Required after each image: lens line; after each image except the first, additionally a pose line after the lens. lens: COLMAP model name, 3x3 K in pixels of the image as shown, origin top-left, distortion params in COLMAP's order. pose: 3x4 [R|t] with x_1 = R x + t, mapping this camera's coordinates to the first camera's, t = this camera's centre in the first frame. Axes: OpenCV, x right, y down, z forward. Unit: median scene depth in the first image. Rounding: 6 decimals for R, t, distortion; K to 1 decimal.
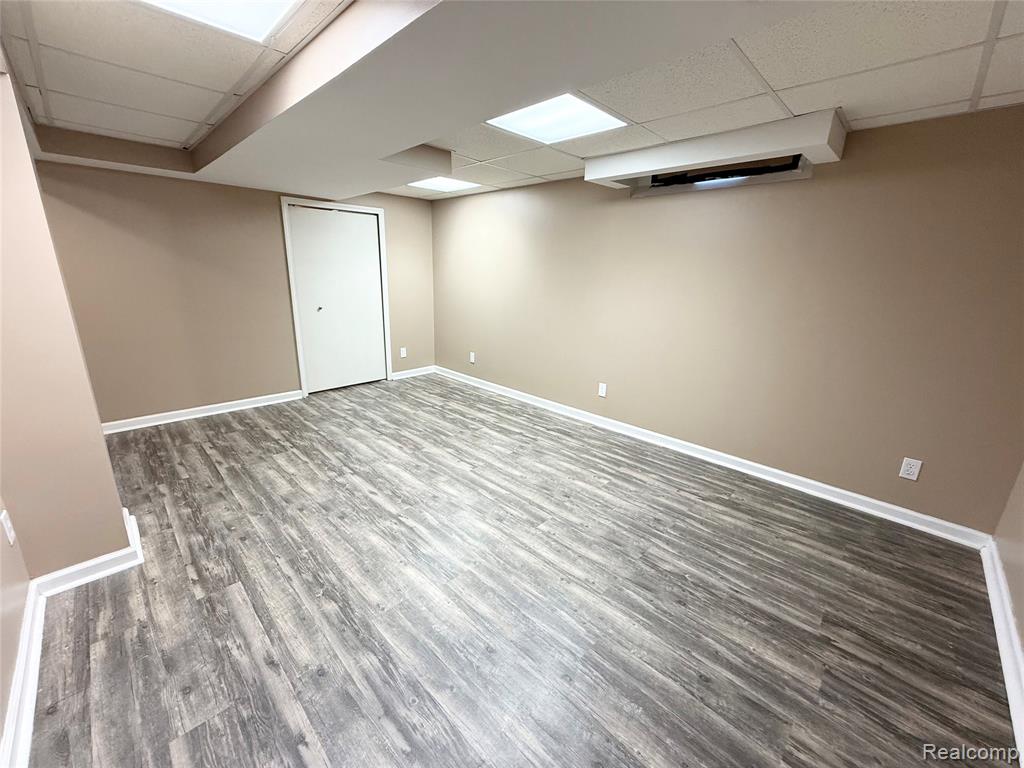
lens RADIAL K [[407.5, 0, 509.0], [0, 407.5, 386.0], [0, 0, 1]] dist [0.002008, -0.000590]
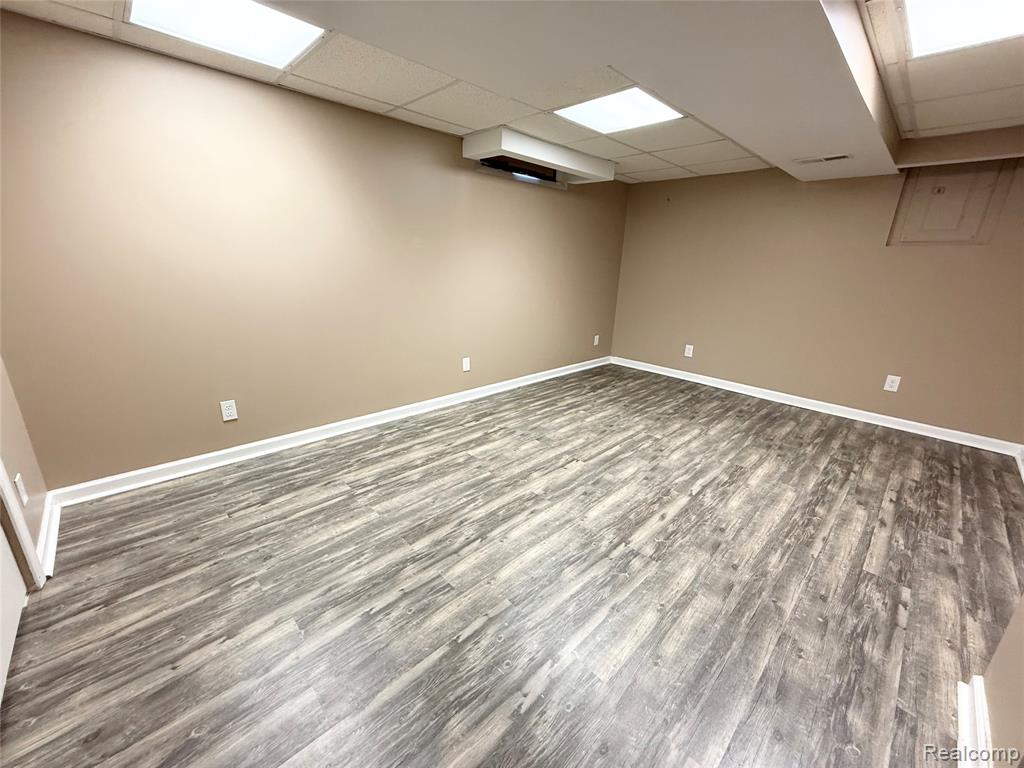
lens RADIAL K [[407.5, 0, 511.3], [0, 407.5, 384.6], [0, 0, 1]] dist [0.002008, -0.000590]
pose [[0.020569, -0.320460, 0.947039, -1.034365], [0.243729, 0.920269, 0.306107, -0.317265], [-0.969625, 0.224524, 0.097034, 1.145383]]
